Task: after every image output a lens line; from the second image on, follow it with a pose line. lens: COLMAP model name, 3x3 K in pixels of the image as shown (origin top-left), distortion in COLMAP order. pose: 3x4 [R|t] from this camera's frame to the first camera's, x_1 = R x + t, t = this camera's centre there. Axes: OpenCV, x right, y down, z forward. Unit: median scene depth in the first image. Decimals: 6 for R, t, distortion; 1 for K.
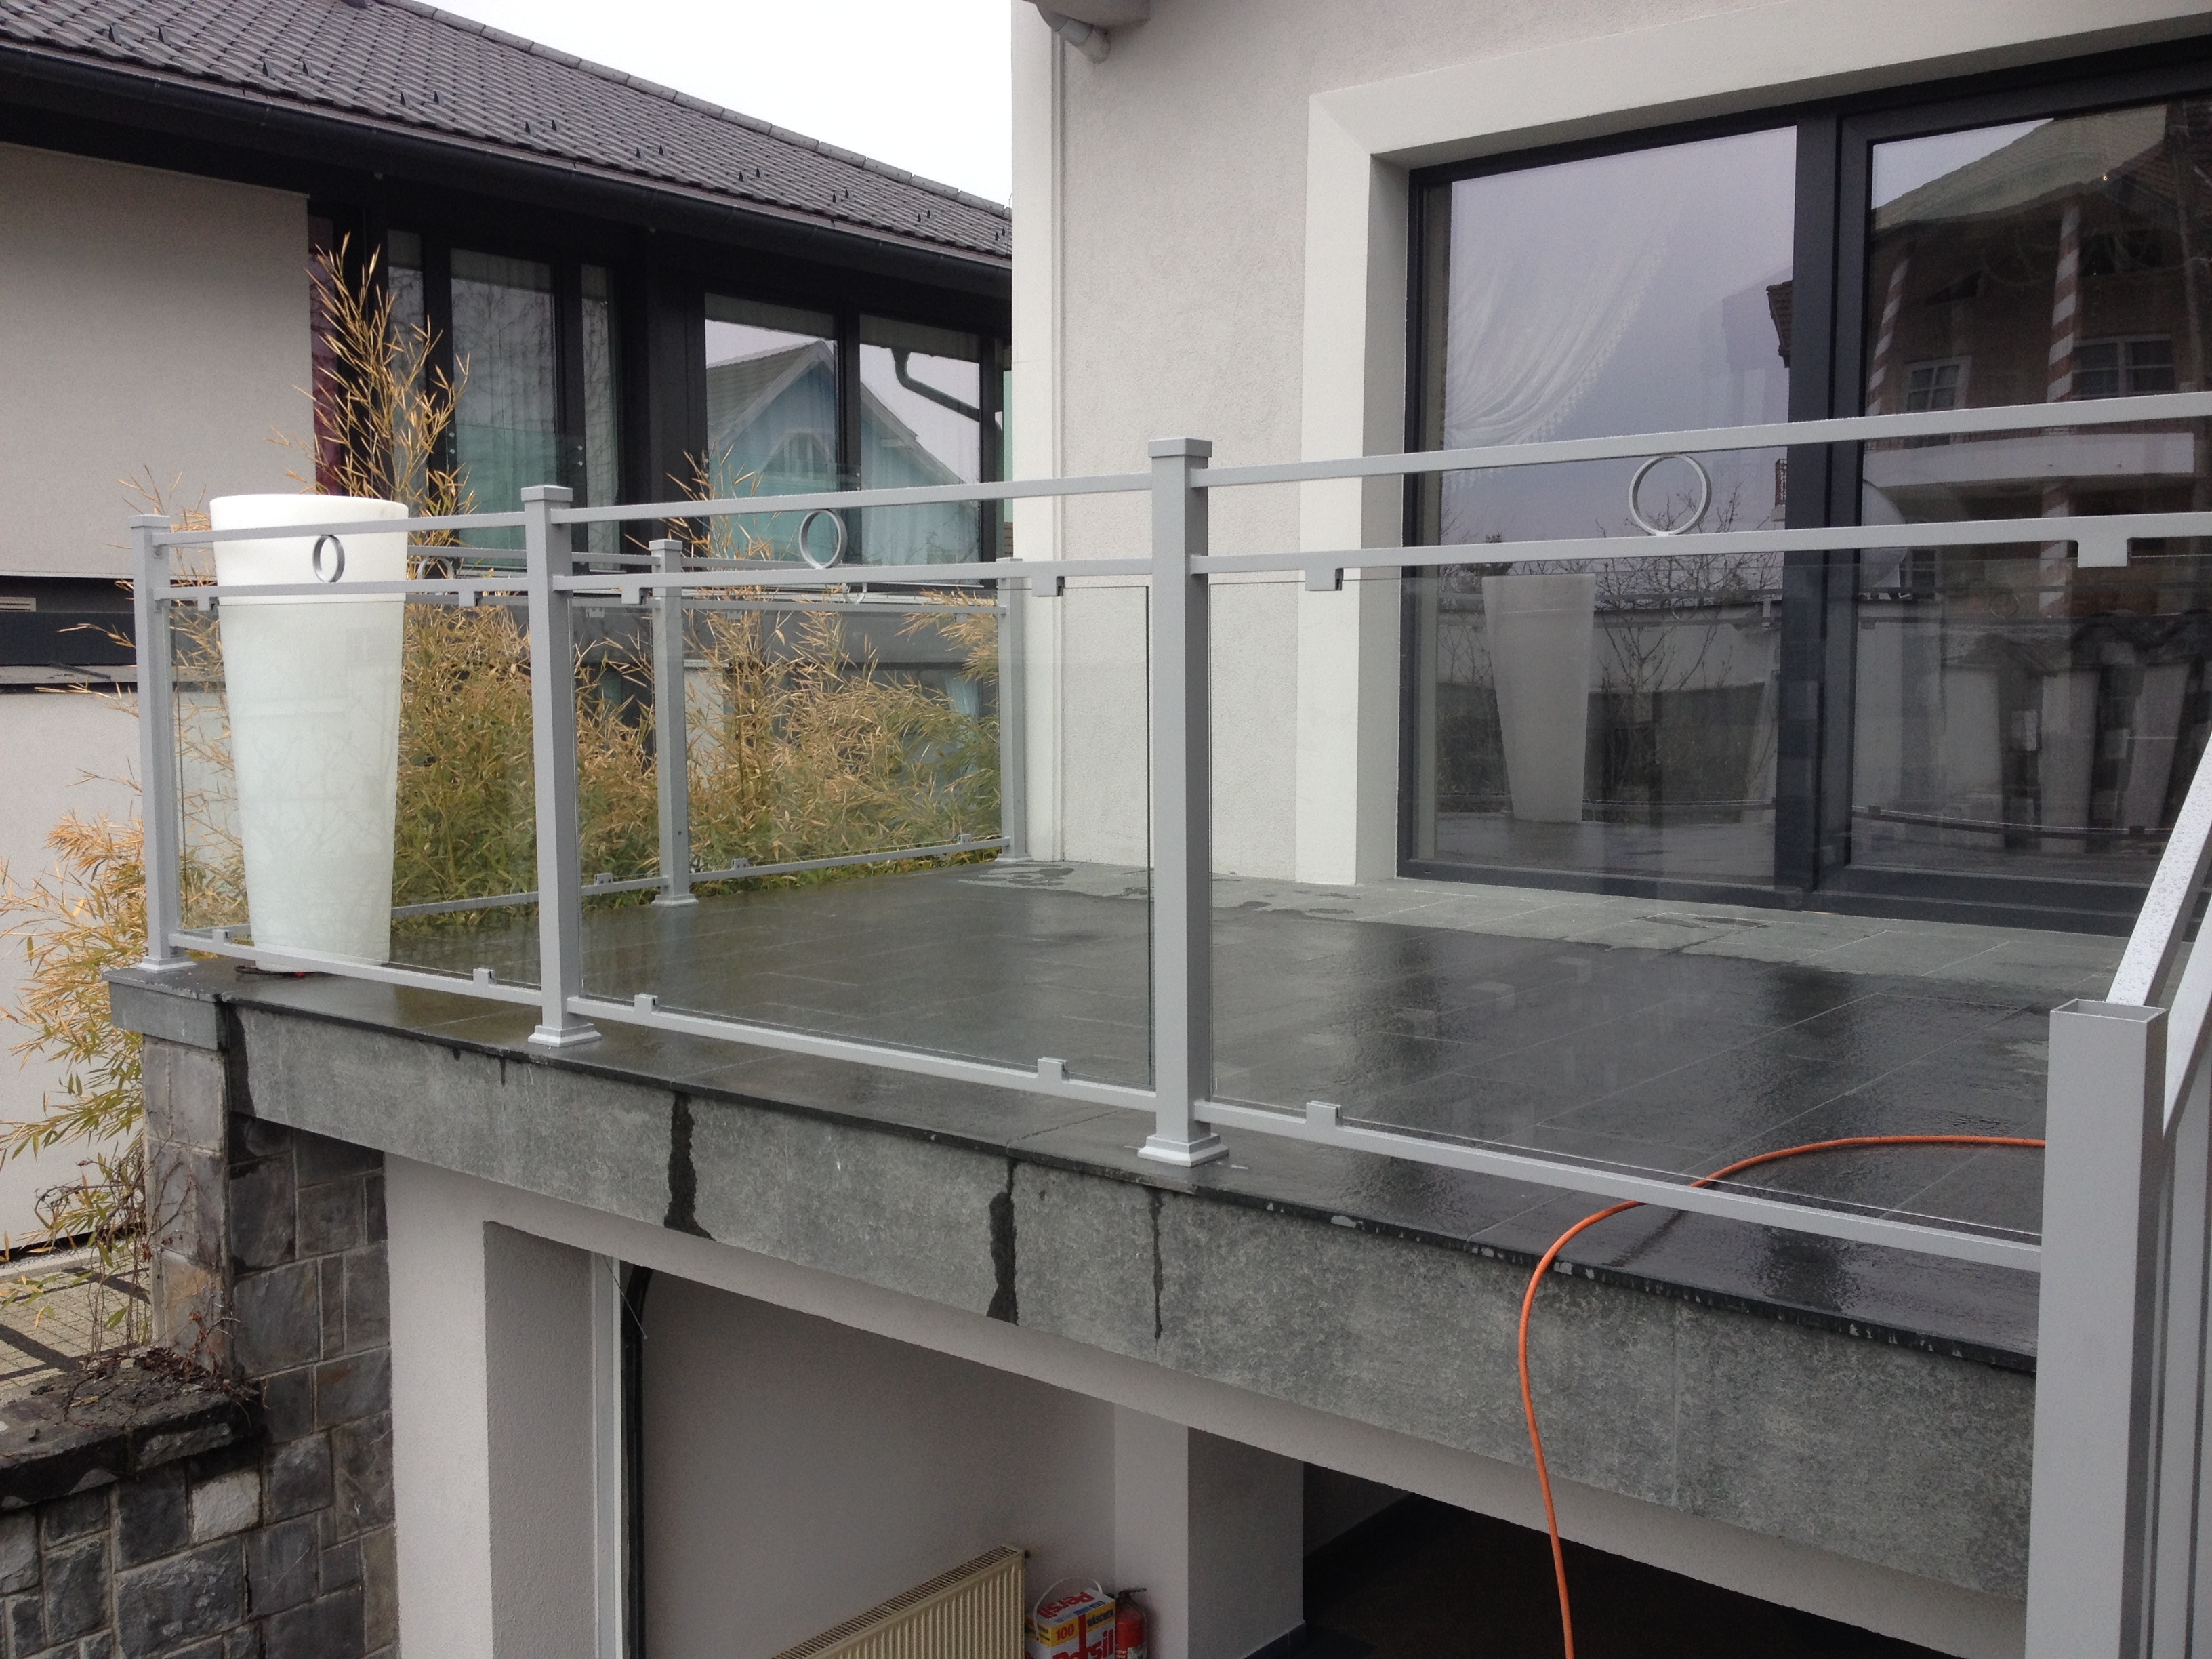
lens RADIAL K [[2062.0, 0, 1077.6], [0, 2062.0, 839.0], [0, 0, 1]] dist [0.118483, -0.270518]
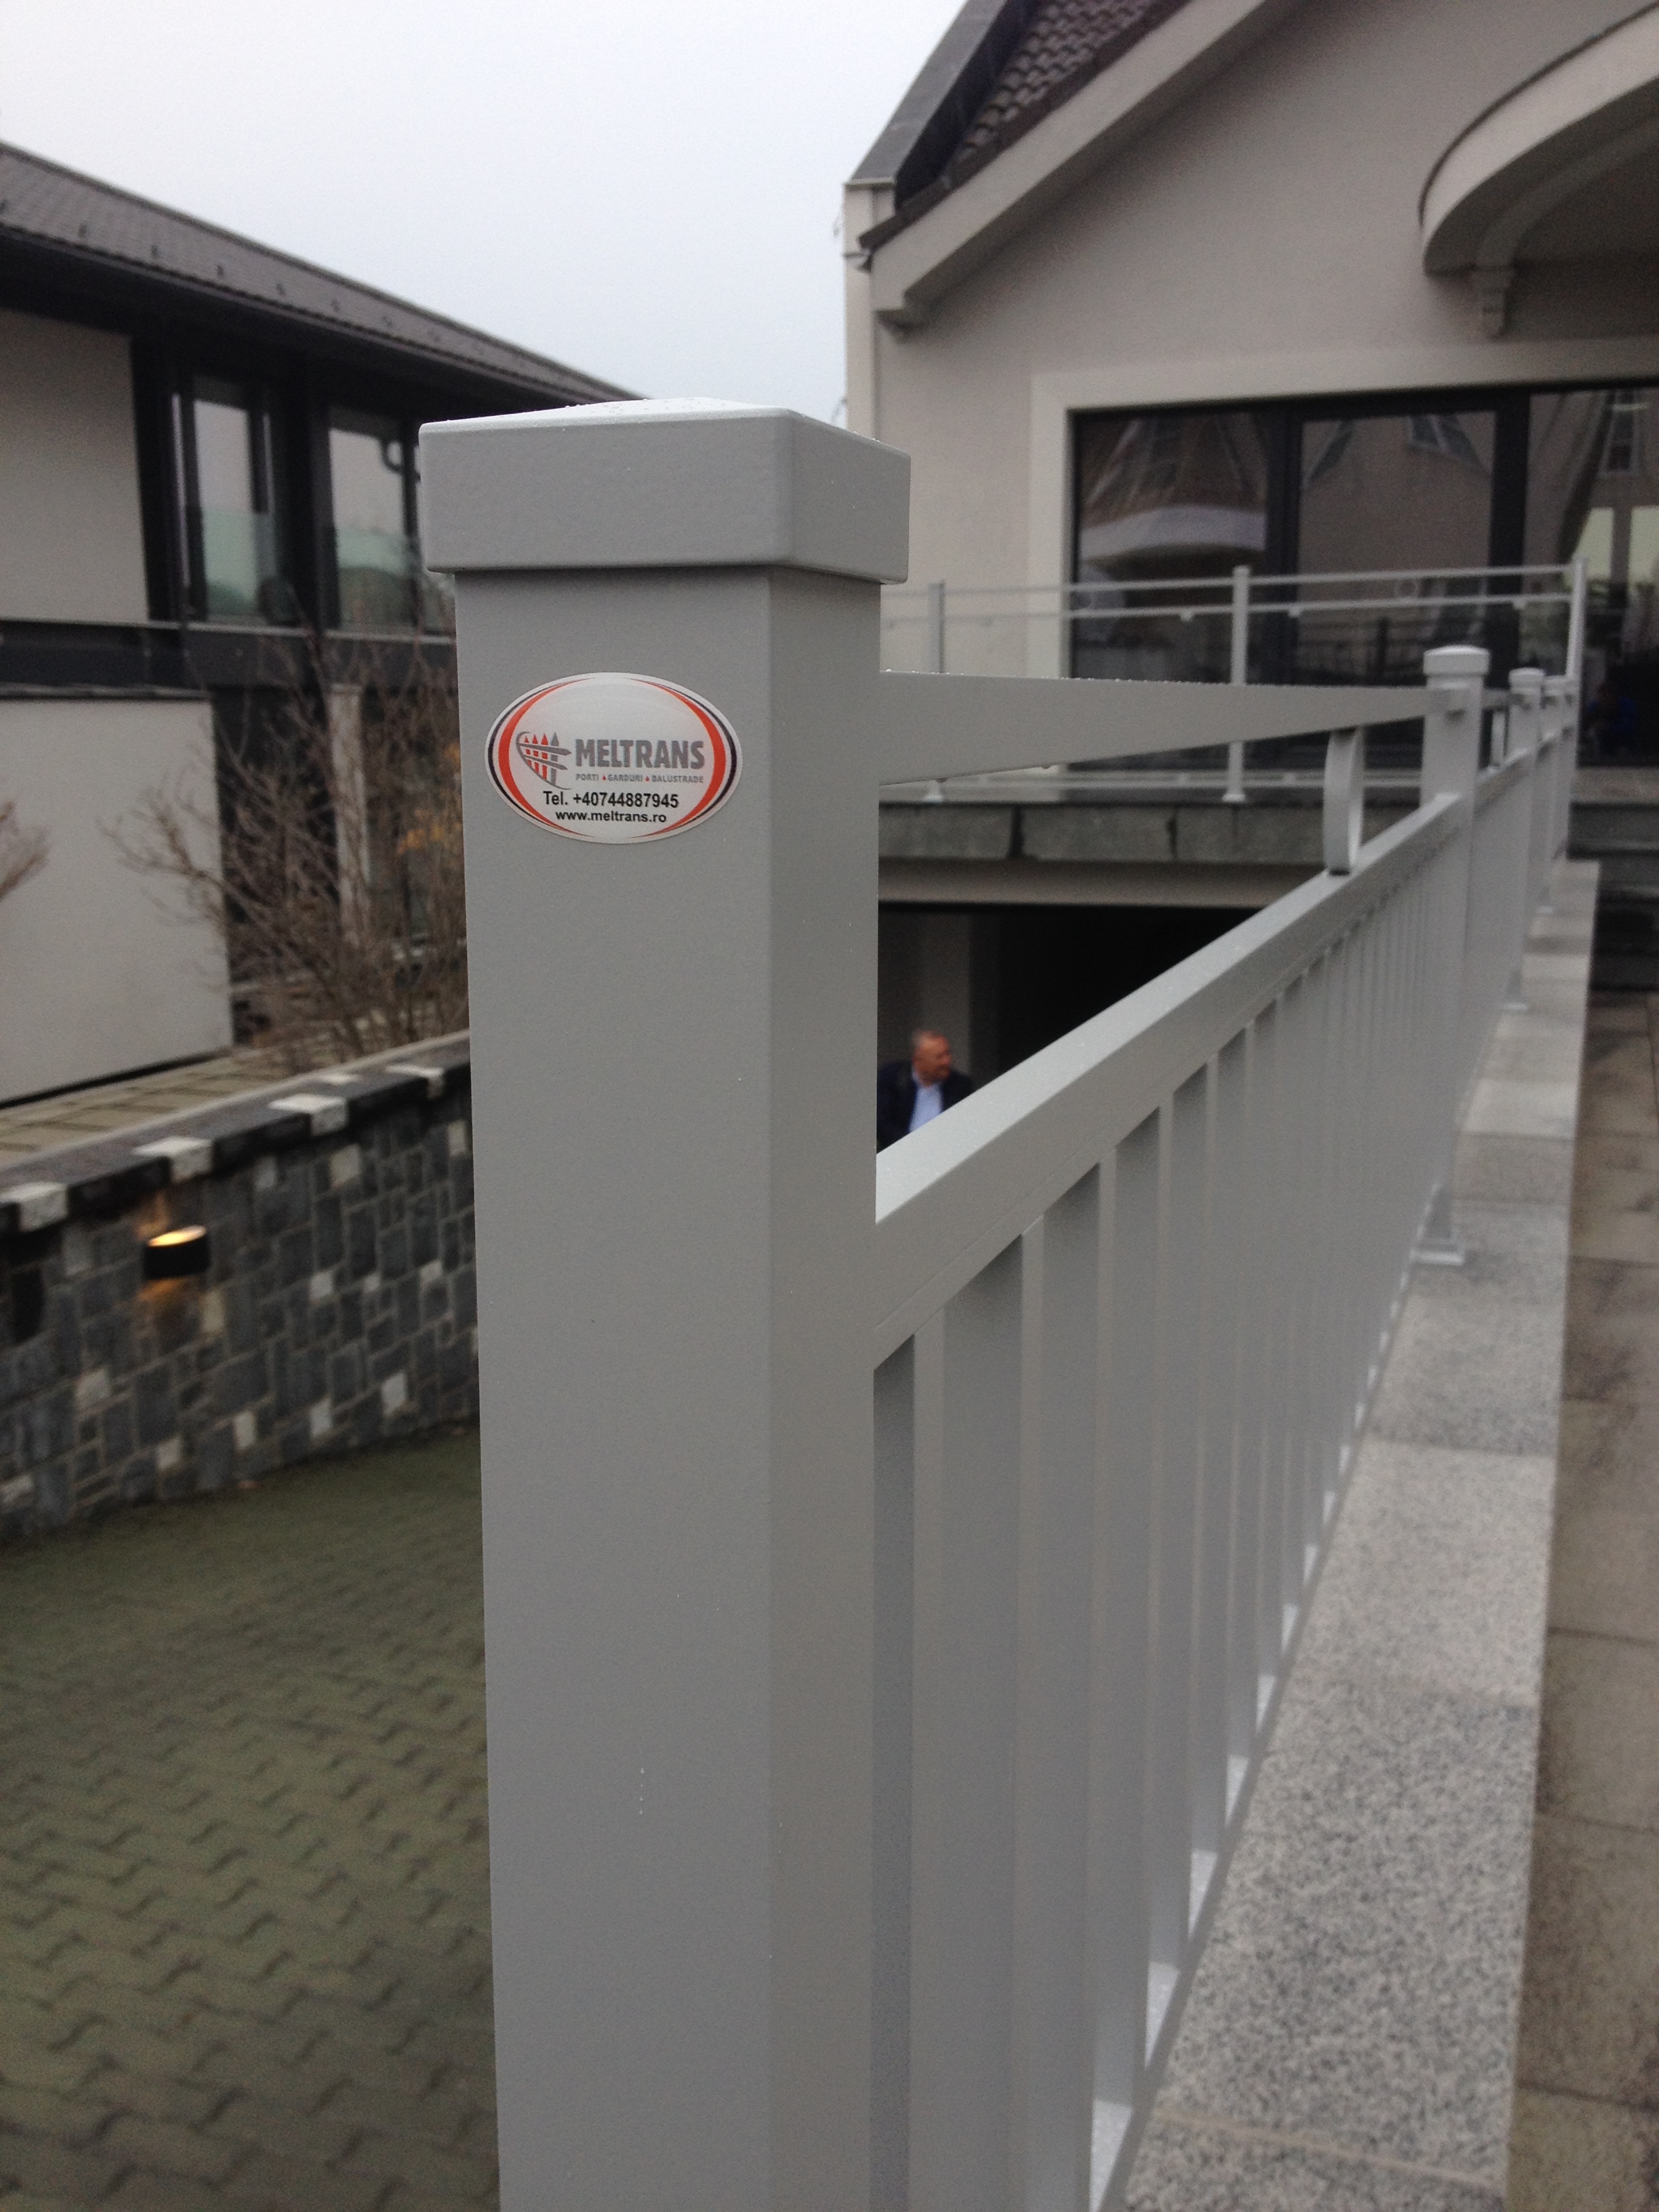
lens RADIAL K [[2075.9, 0, 829.5], [0, 2075.9, 1106.0], [0, 0, 1]] dist [0.096332, -0.251391]
pose [[0.944102, -0.071696, 0.321762, -1.035082], [0.040366, 0.993861, 0.103014, 0.171023], [-0.327173, -0.084267, 0.941200, -1.201462]]
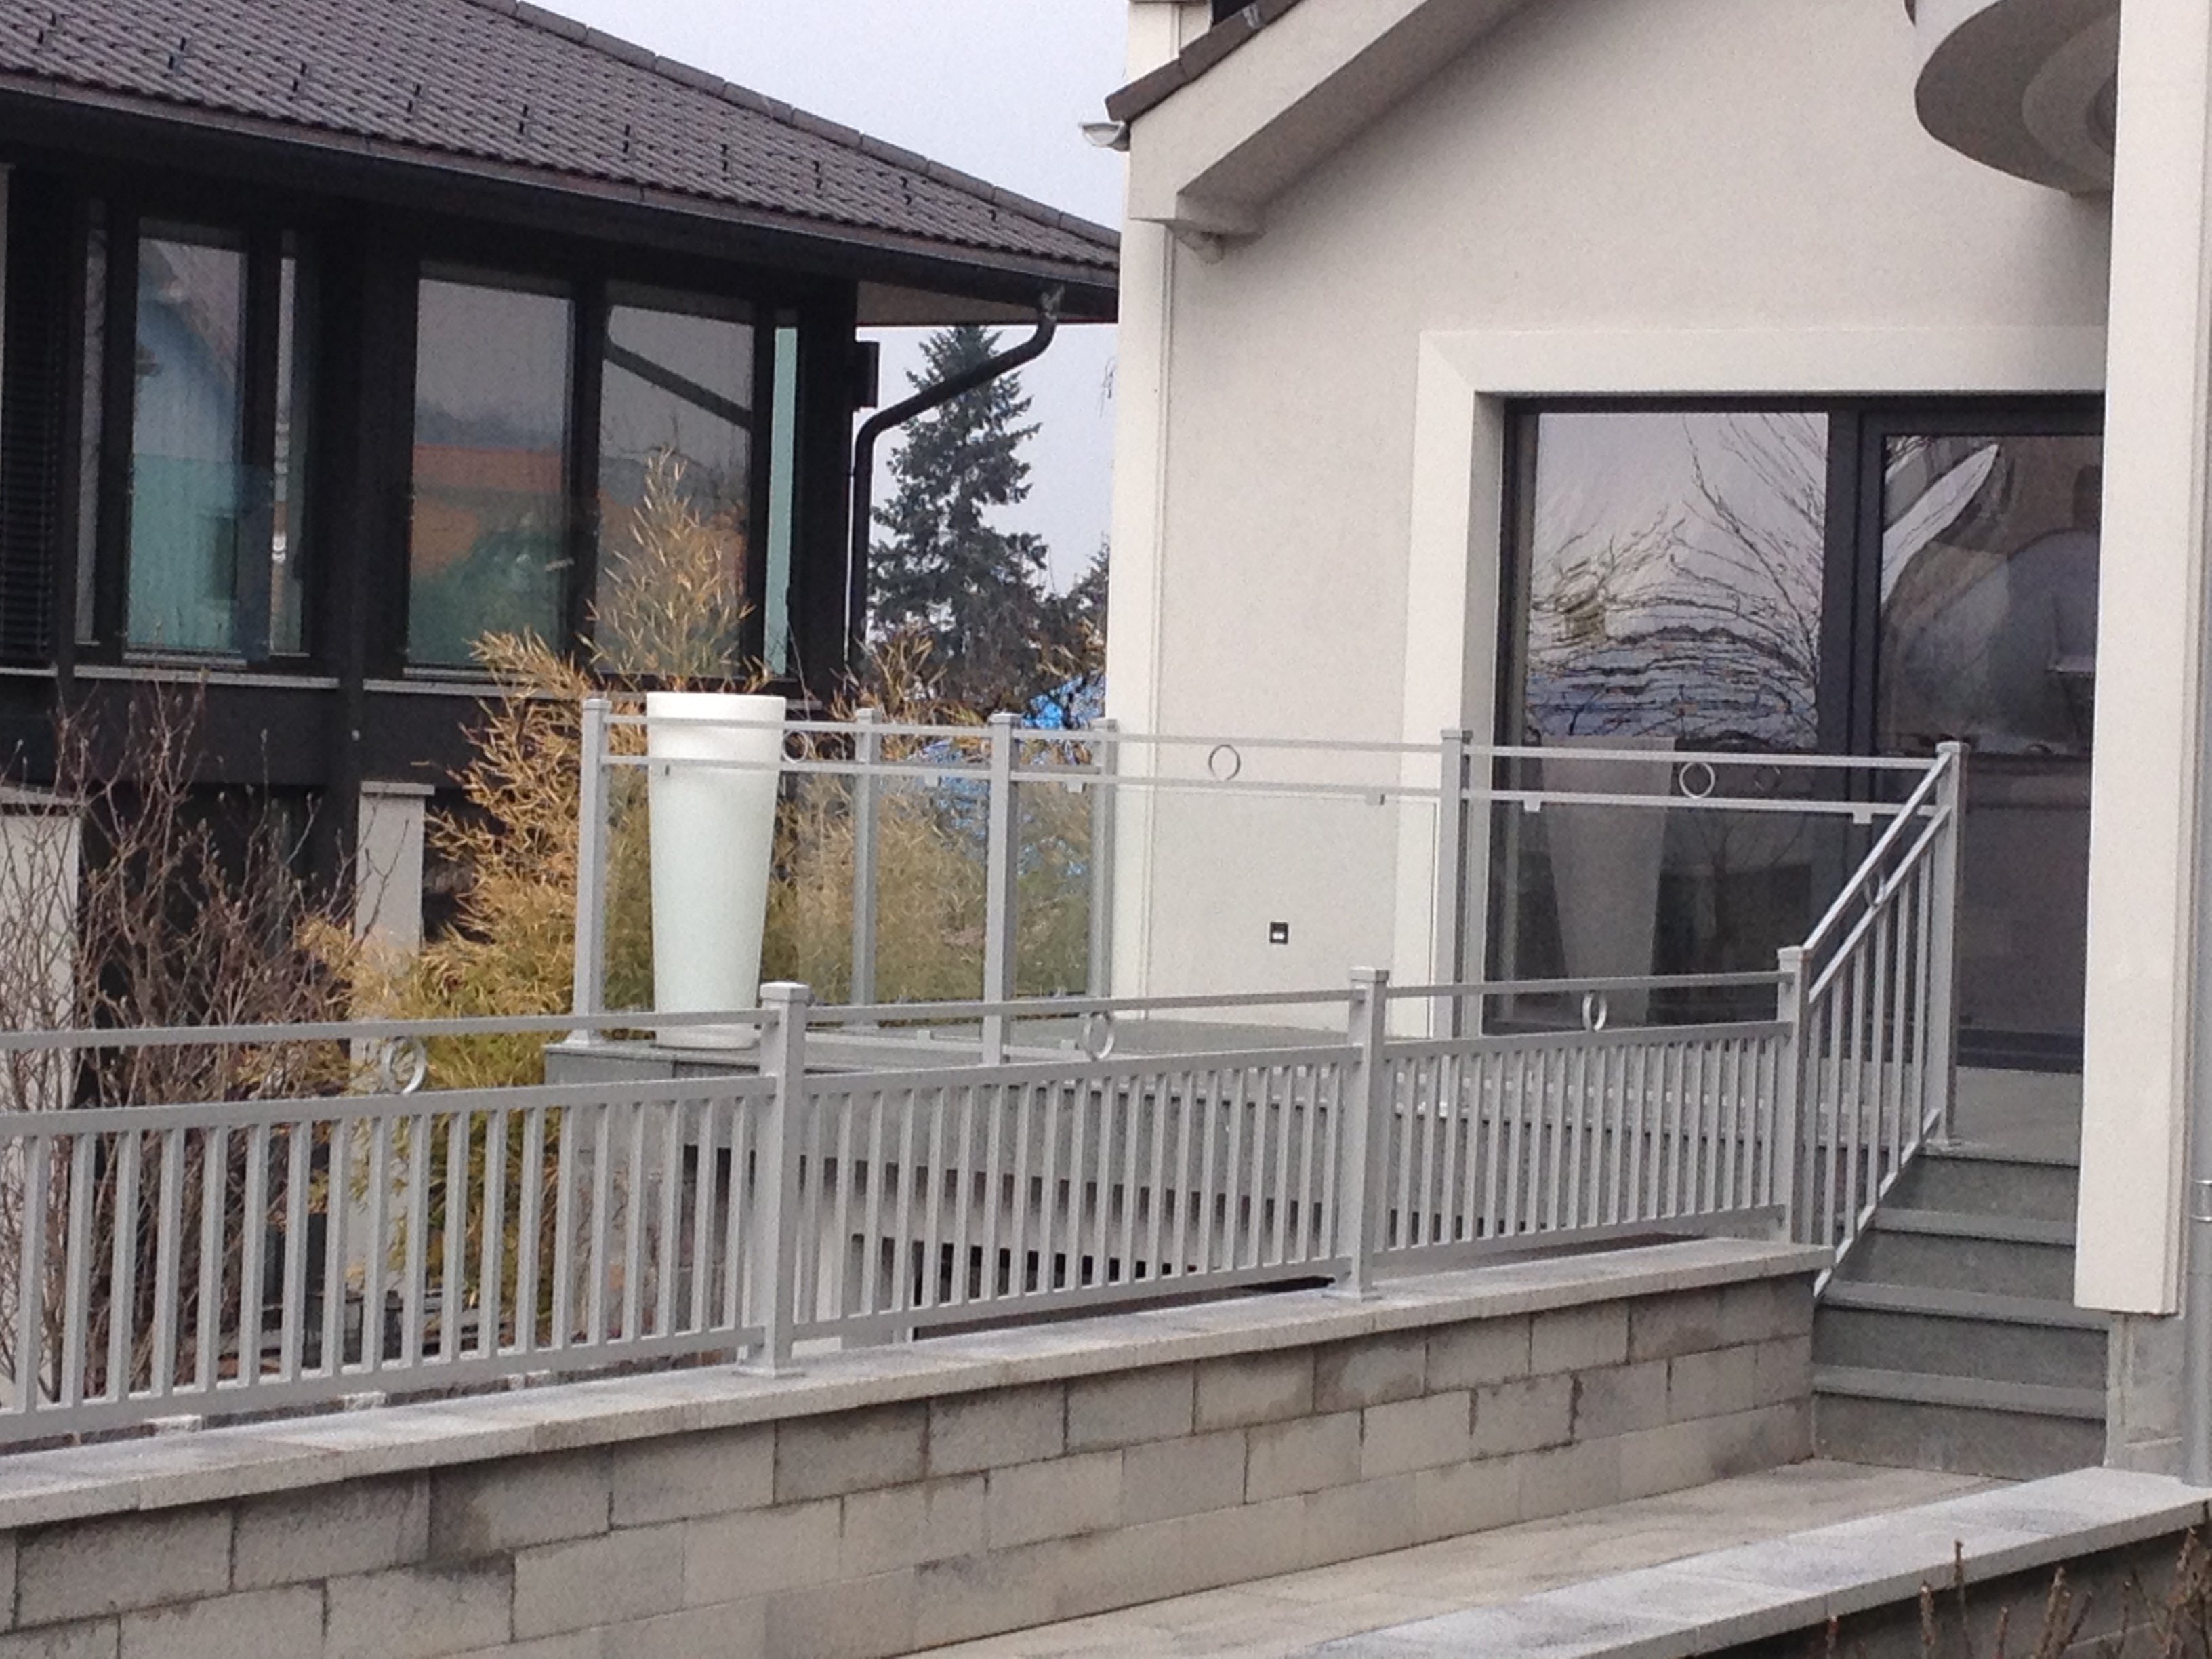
lens RADIAL K [[5680.8, 0, 1066.2], [0, 5680.8, 622.7], [0, 0, 1]] dist [0.479557, 0.262938]
pose [[0.991242, 0.035799, 0.127111, -0.617905], [-0.021656, 0.993590, -0.110951, 0.193654], [-0.130268, 0.107226, 0.985664, -2.657224]]
